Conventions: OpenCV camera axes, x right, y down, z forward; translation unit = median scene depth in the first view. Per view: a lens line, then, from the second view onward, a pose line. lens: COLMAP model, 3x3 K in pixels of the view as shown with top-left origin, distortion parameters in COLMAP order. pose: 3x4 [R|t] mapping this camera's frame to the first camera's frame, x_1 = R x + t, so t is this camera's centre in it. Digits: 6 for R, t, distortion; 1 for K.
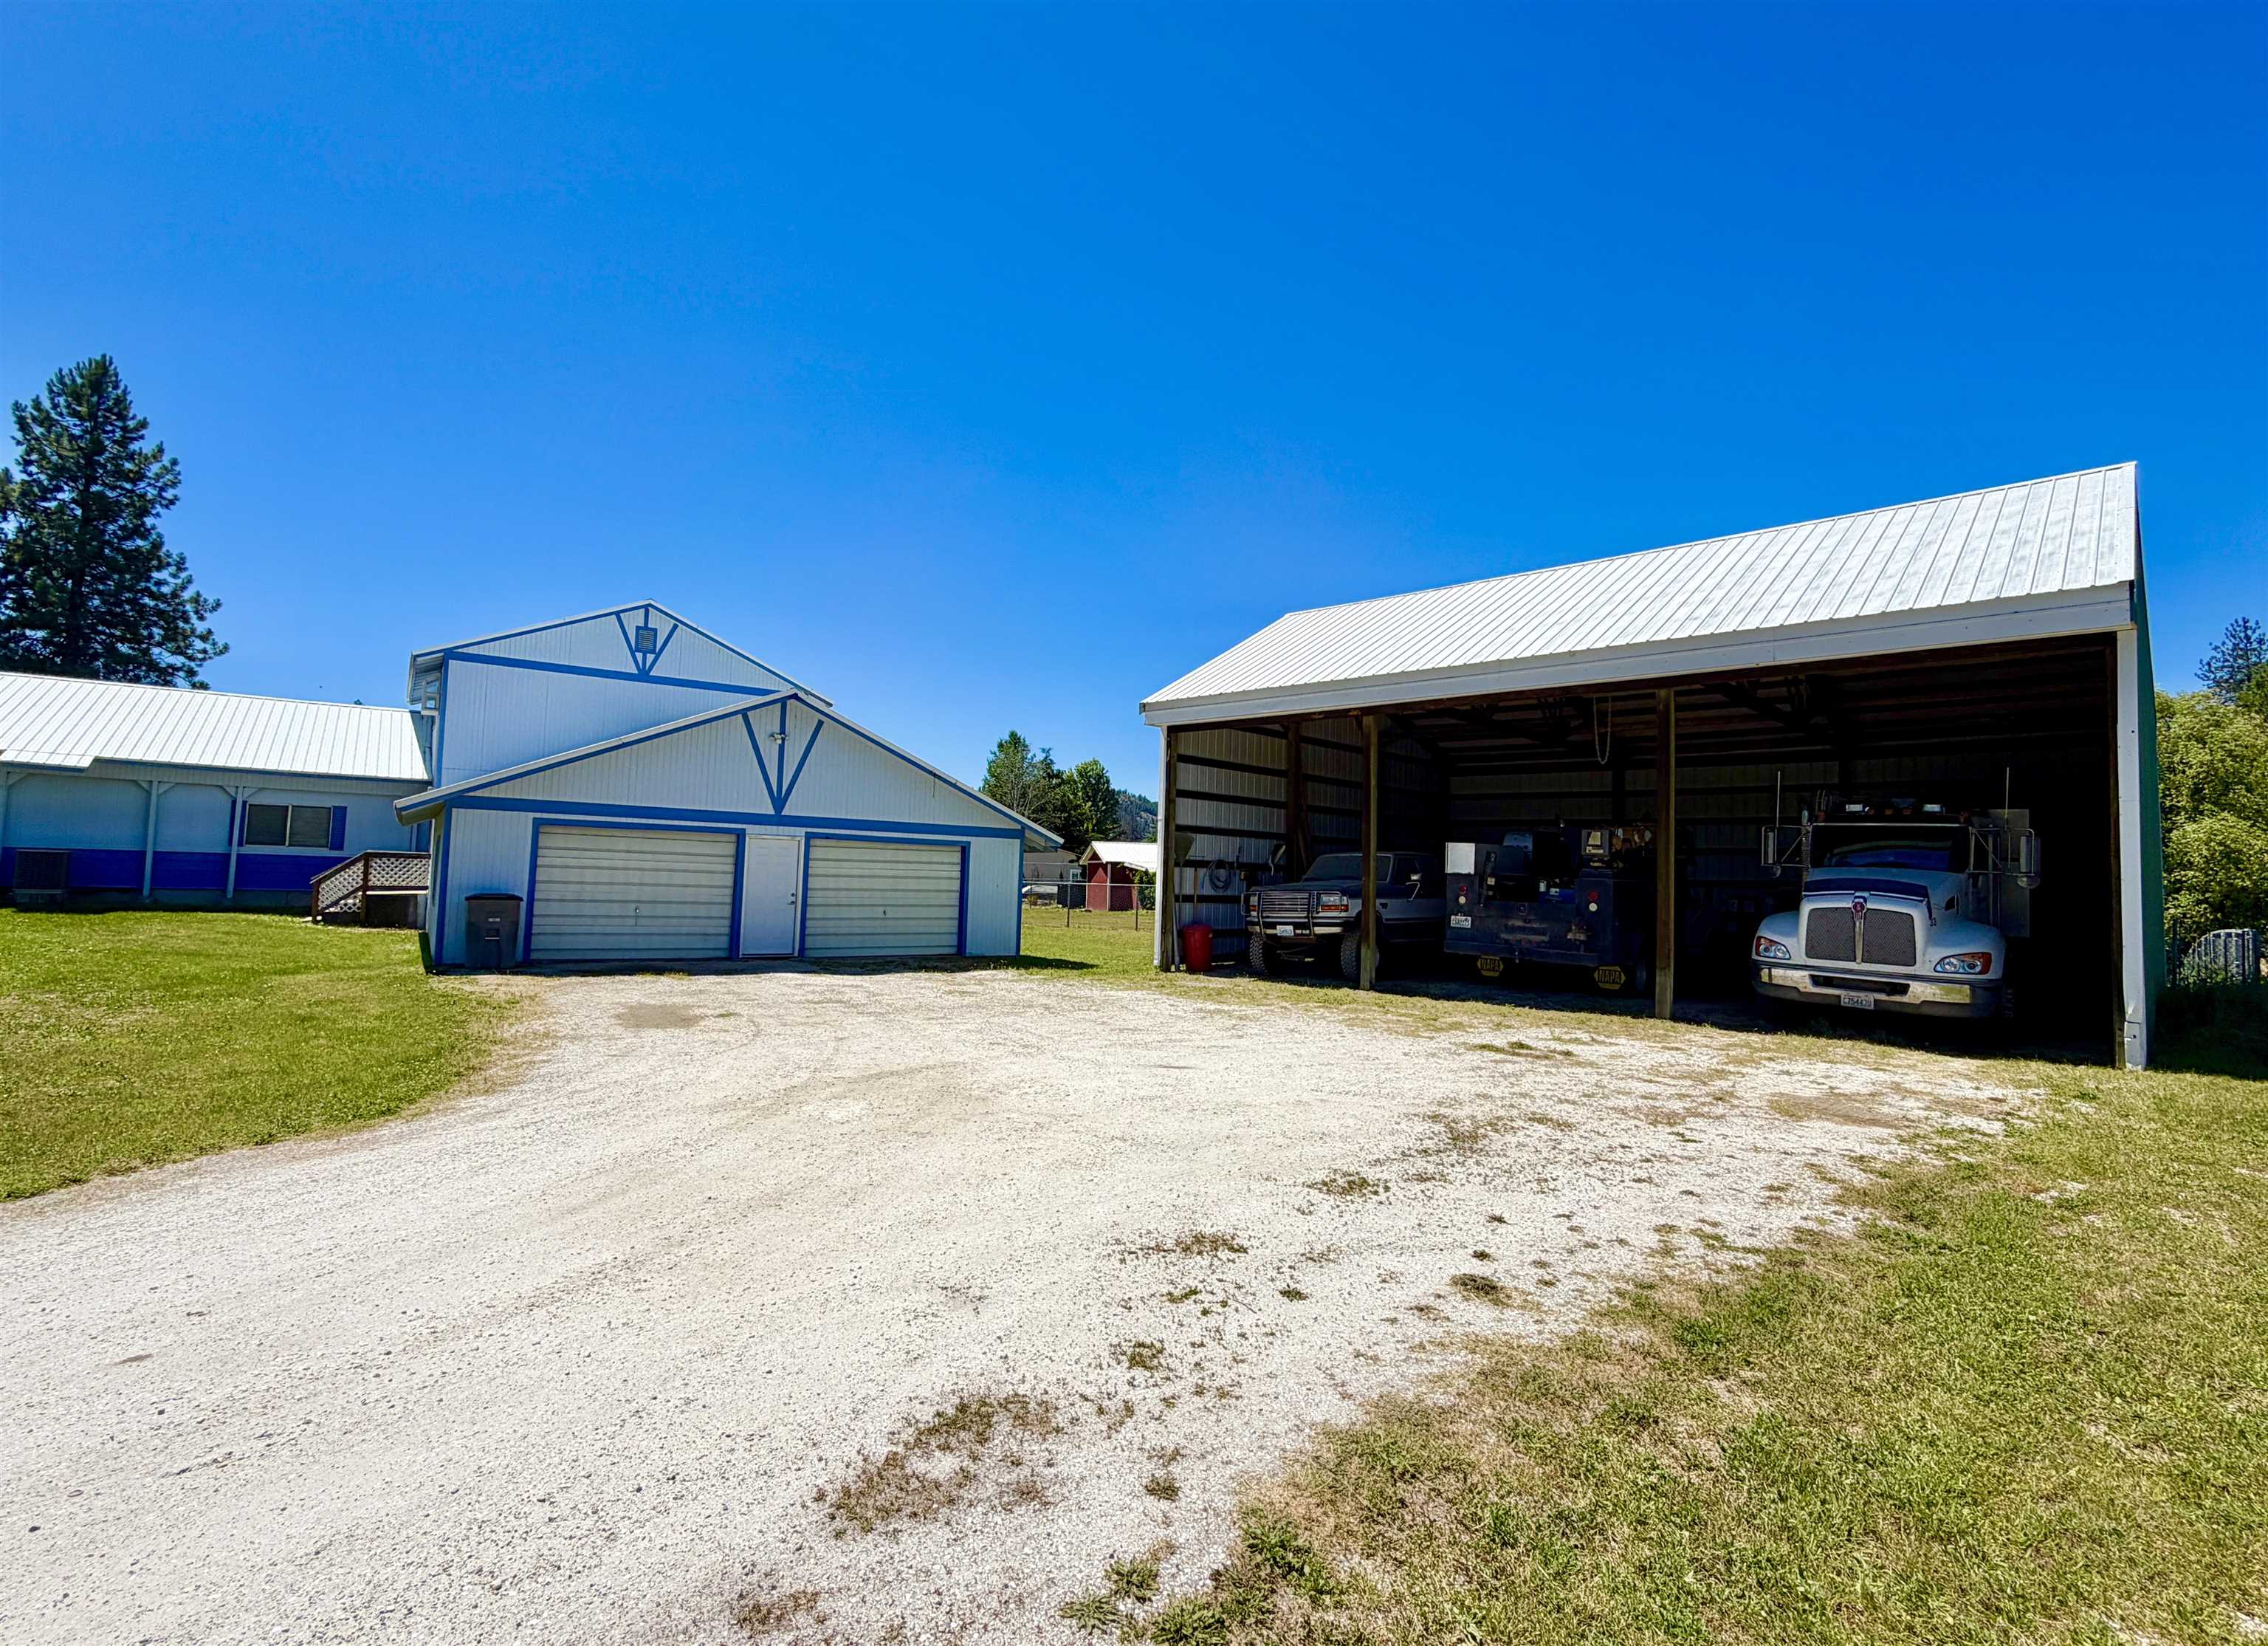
lens RADIAL K [[1090.8, 0, 1134.0], [0, 1090.8, 823.0], [0, 0, 1]] dist [-0.000388, -0.000505]
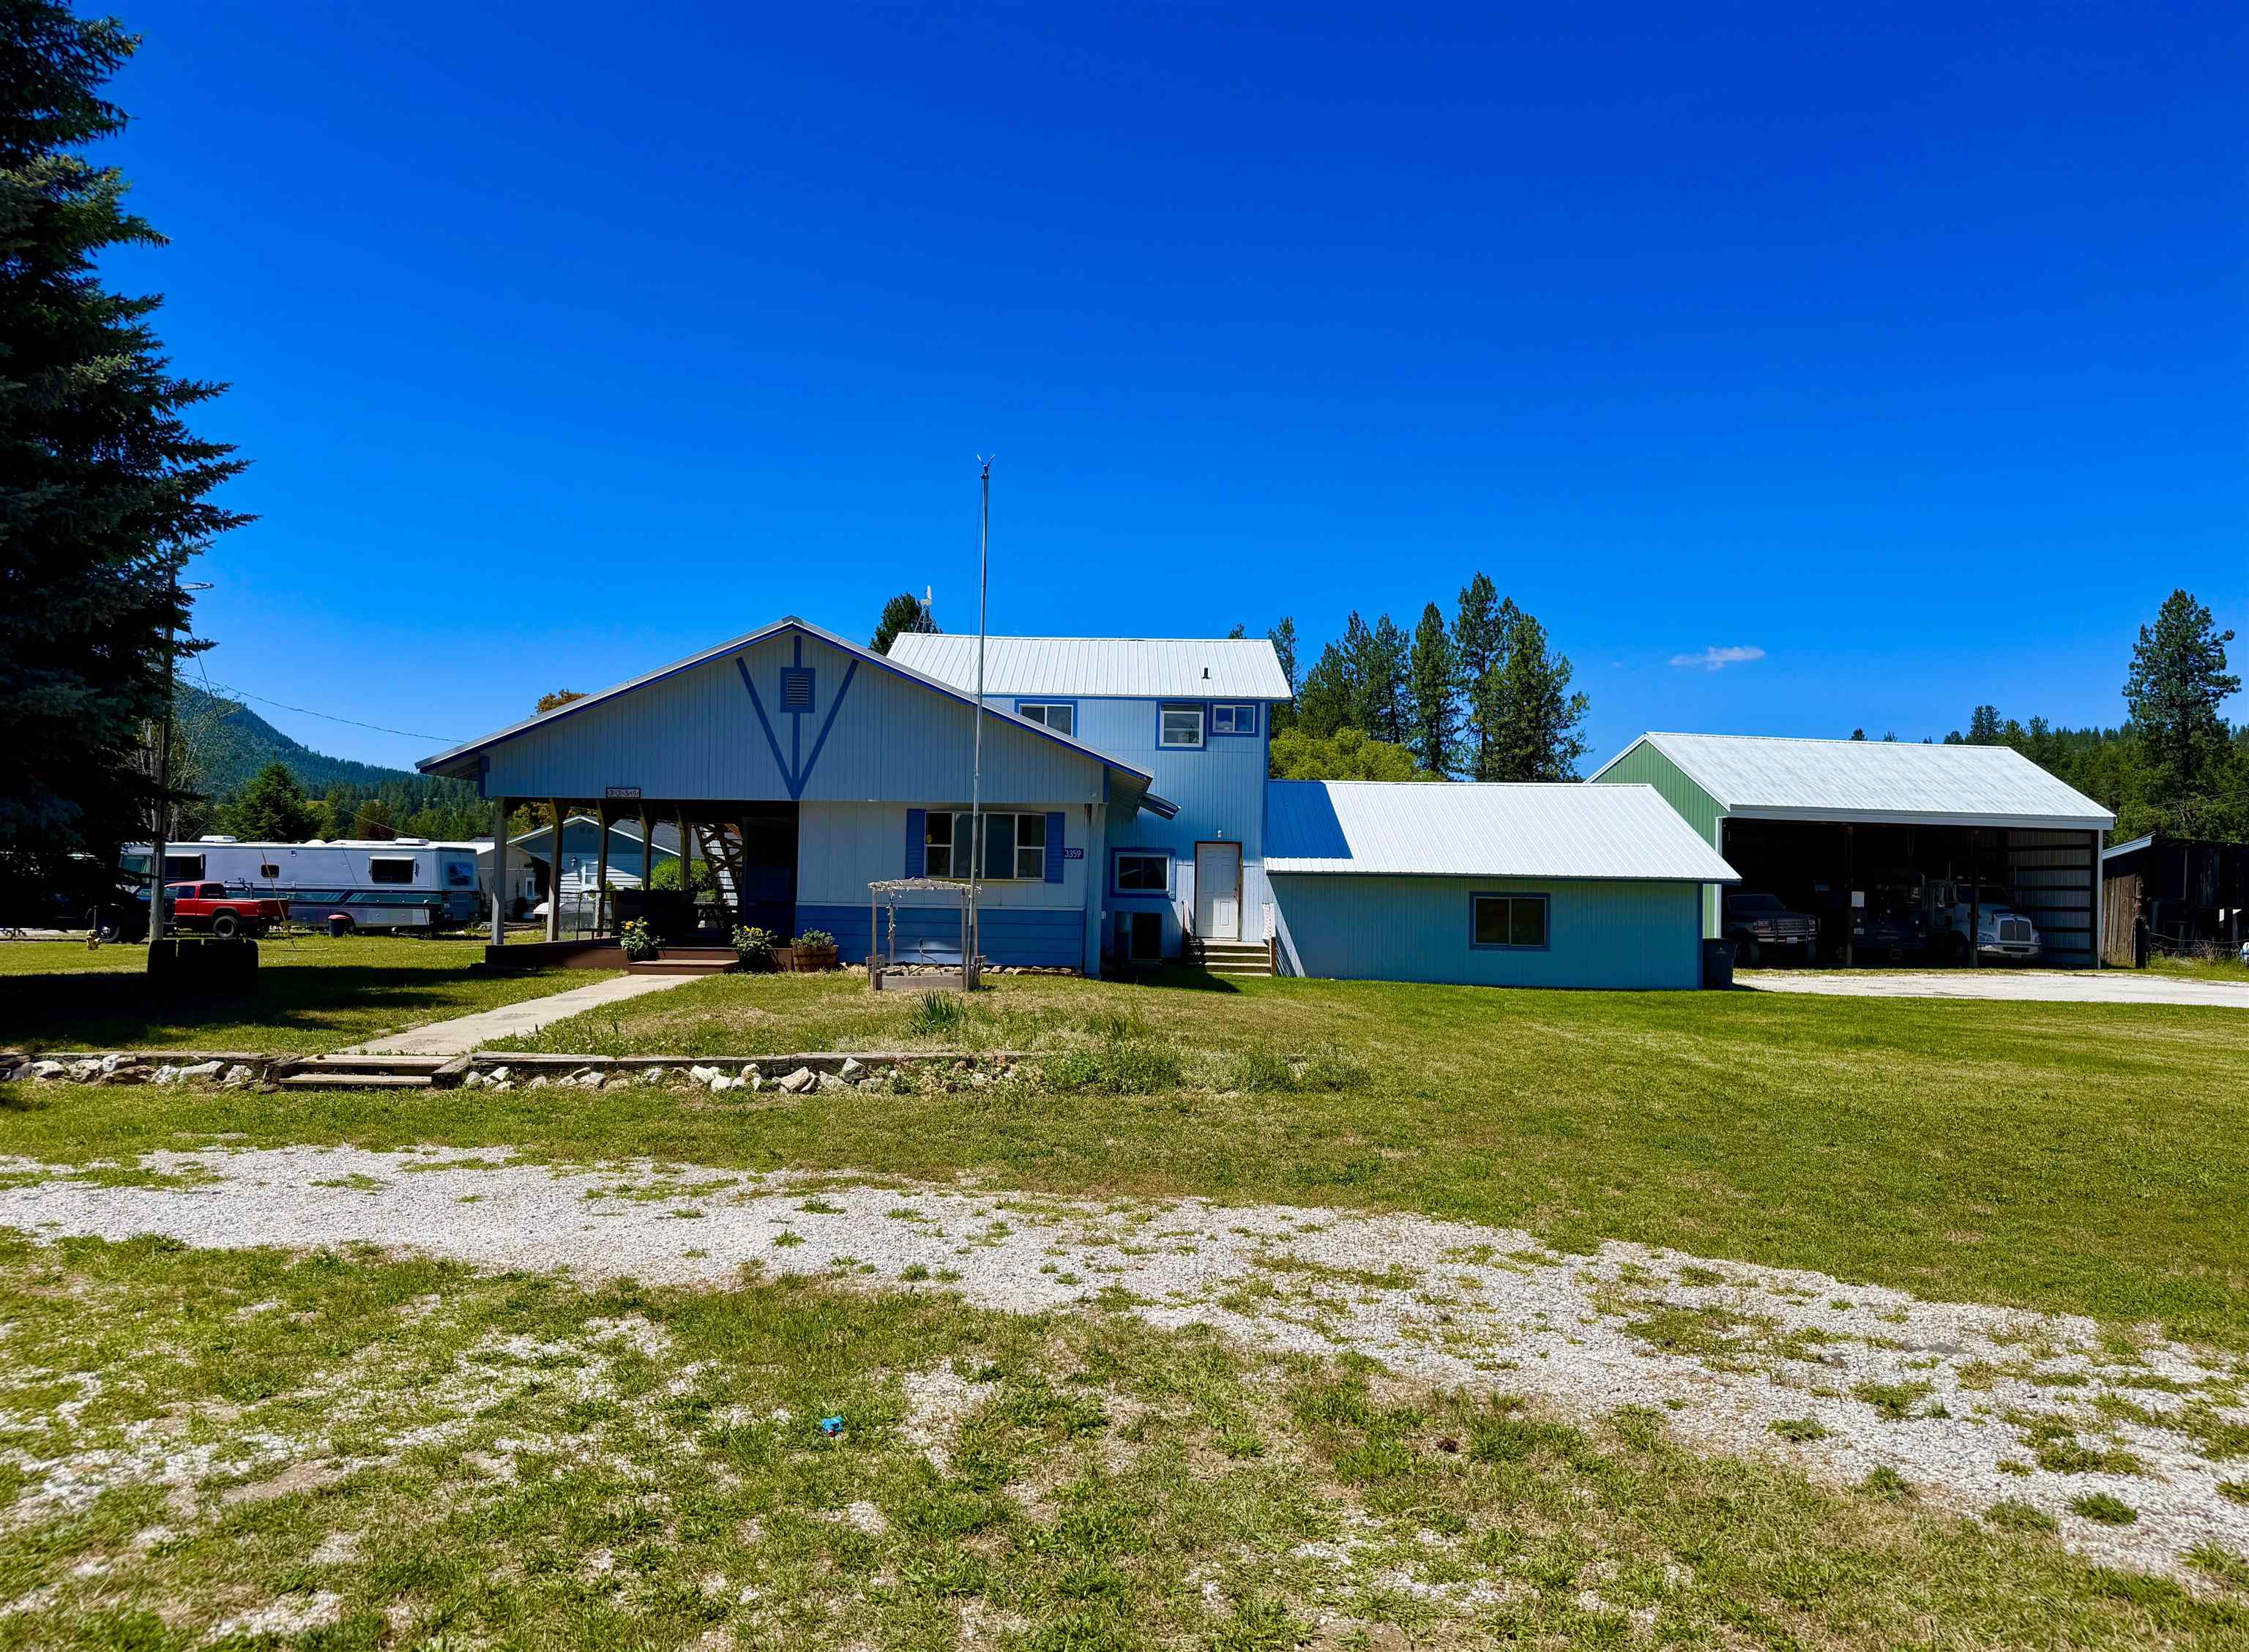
lens RADIAL K [[1600.6, 0, 1102.3], [0, 1600.6, 862.4], [0, 0, 1]] dist [0.026449, -0.051500]
pose [[0.575057, -0.003775, 0.818105, -2.724850], [-0.042930, 0.998472, 0.034784, -0.073144], [-0.816986, -0.055124, 0.574016, 0.432347]]
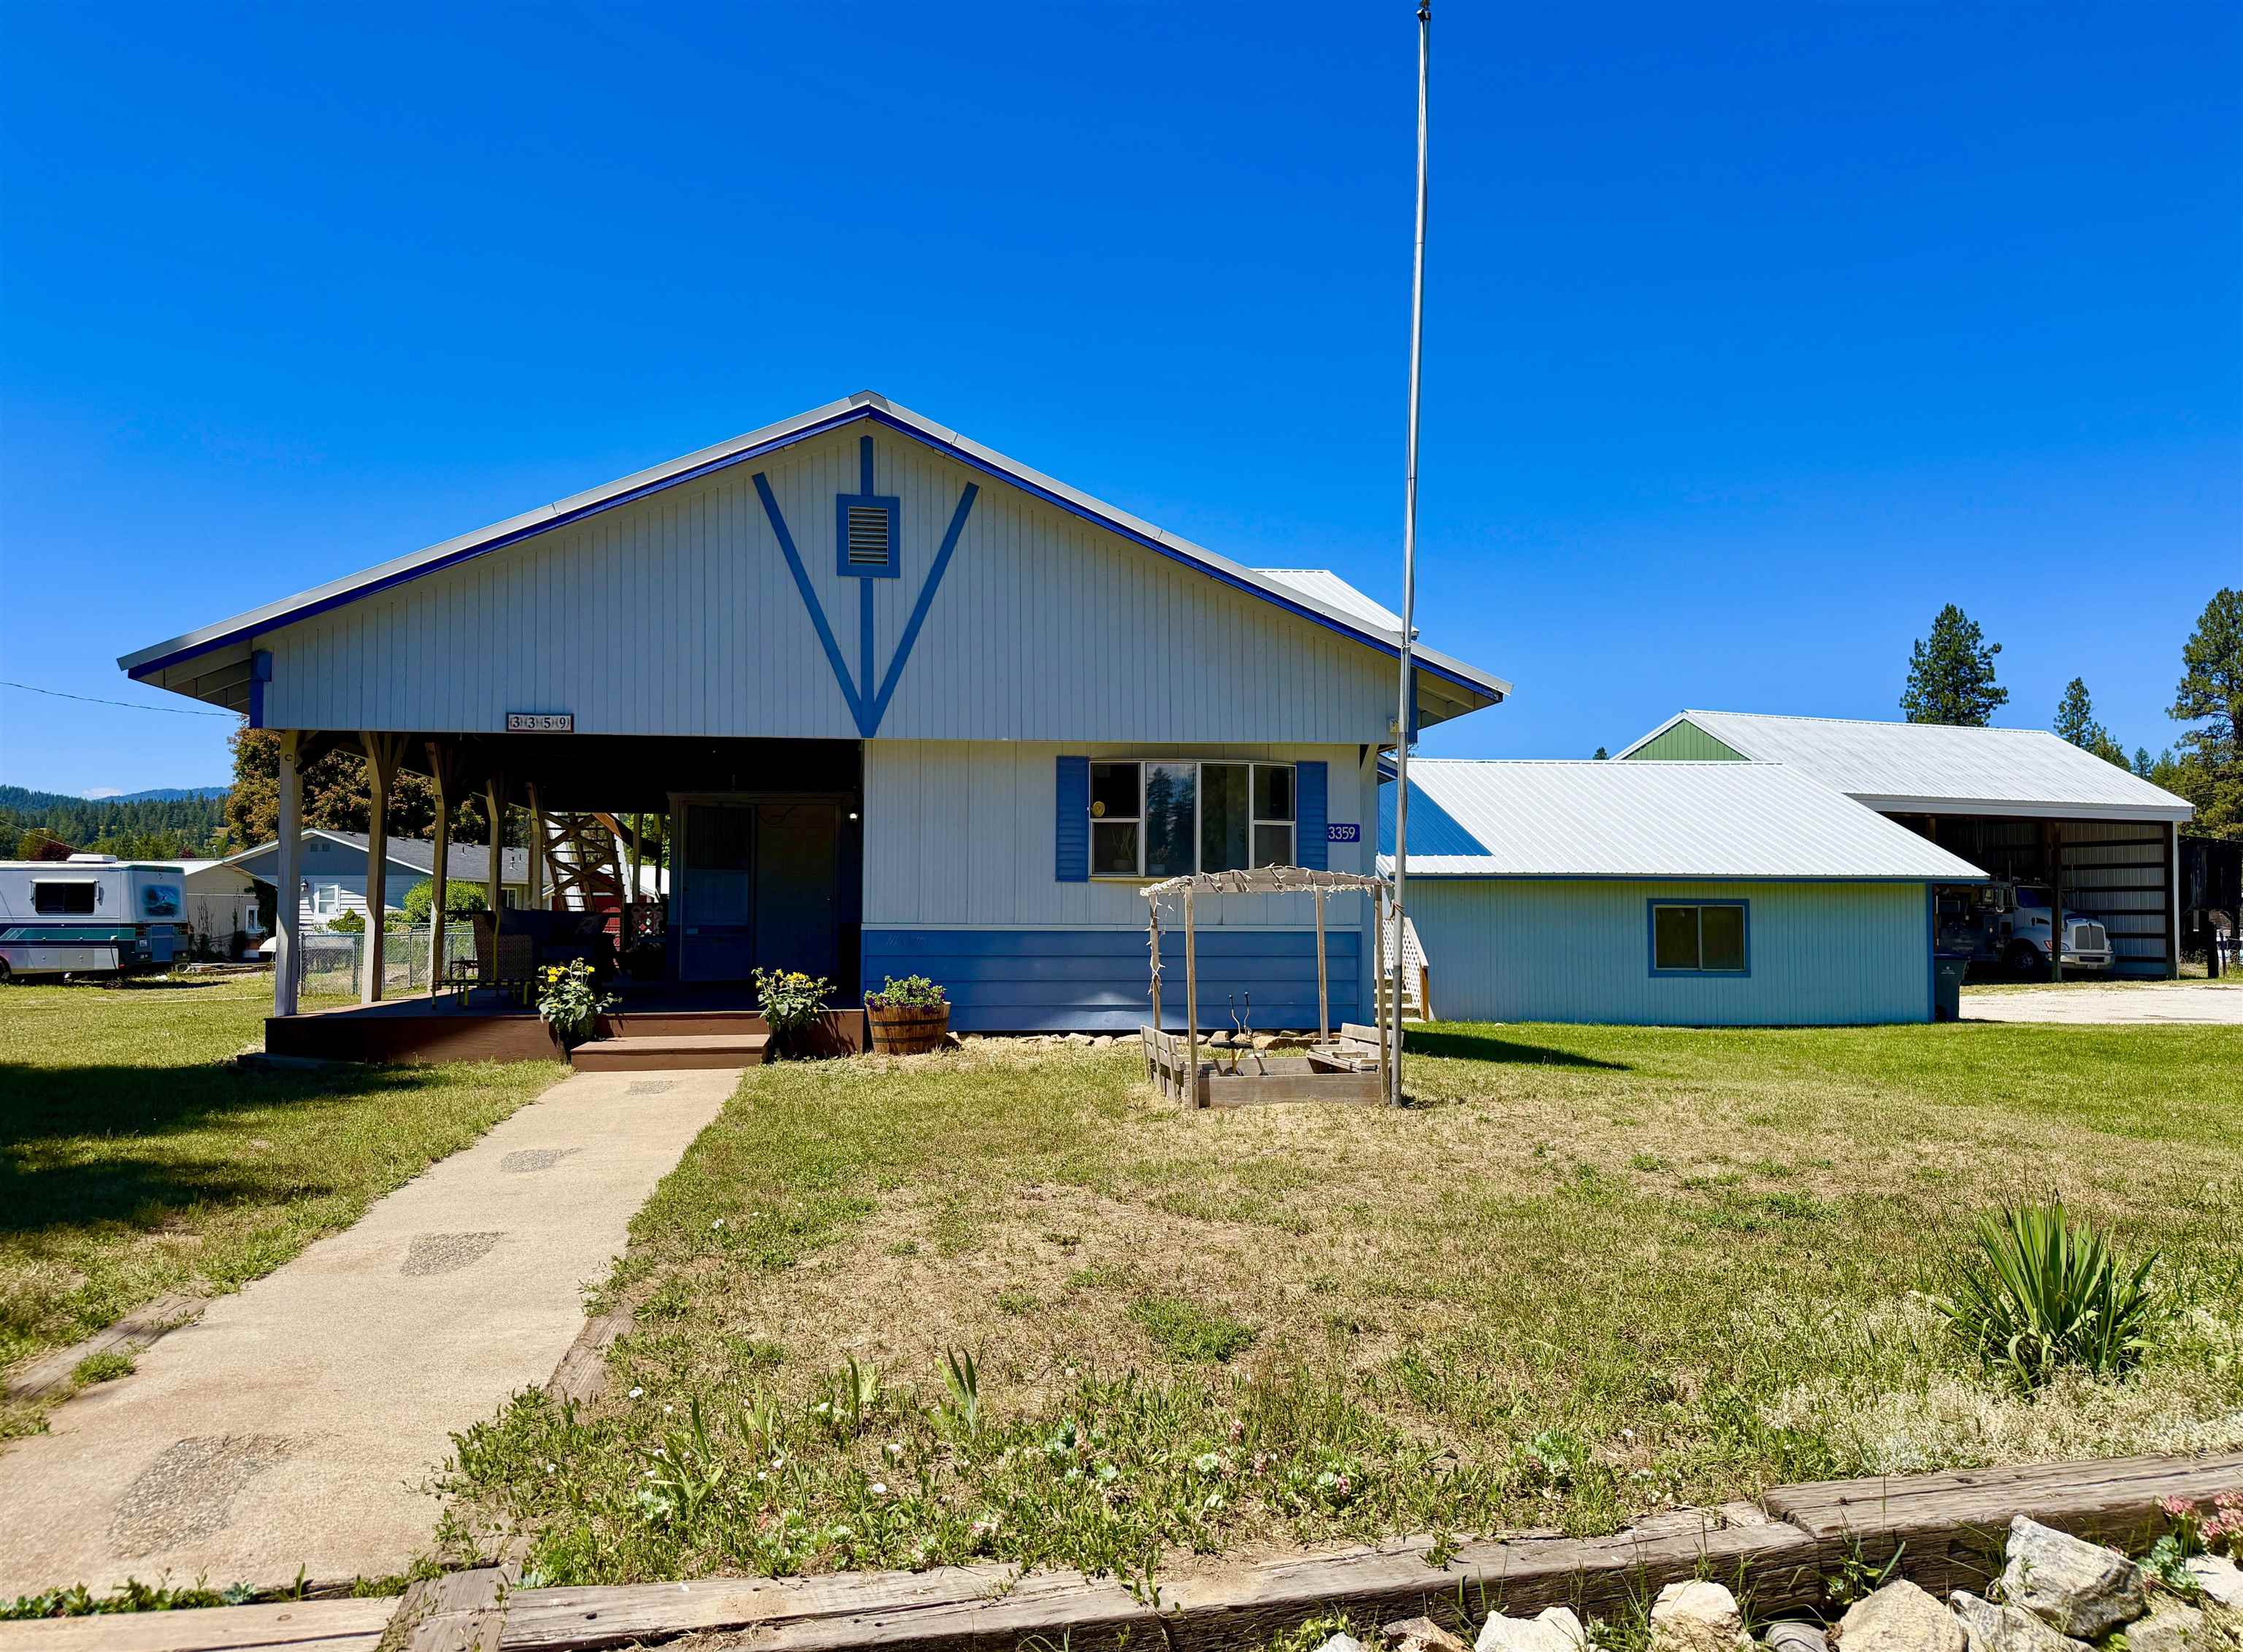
lens RADIAL K [[1596.3, 0, 1099.4], [0, 1596.3, 862.3], [0, 0, 1]] dist [0.026449, -0.051500]
pose [[0.439527, 0.002175, 0.898227, -2.368257], [-0.034730, 0.999290, 0.014574, -0.022891], [-0.897558, -0.037601, 0.439291, 1.022222]]
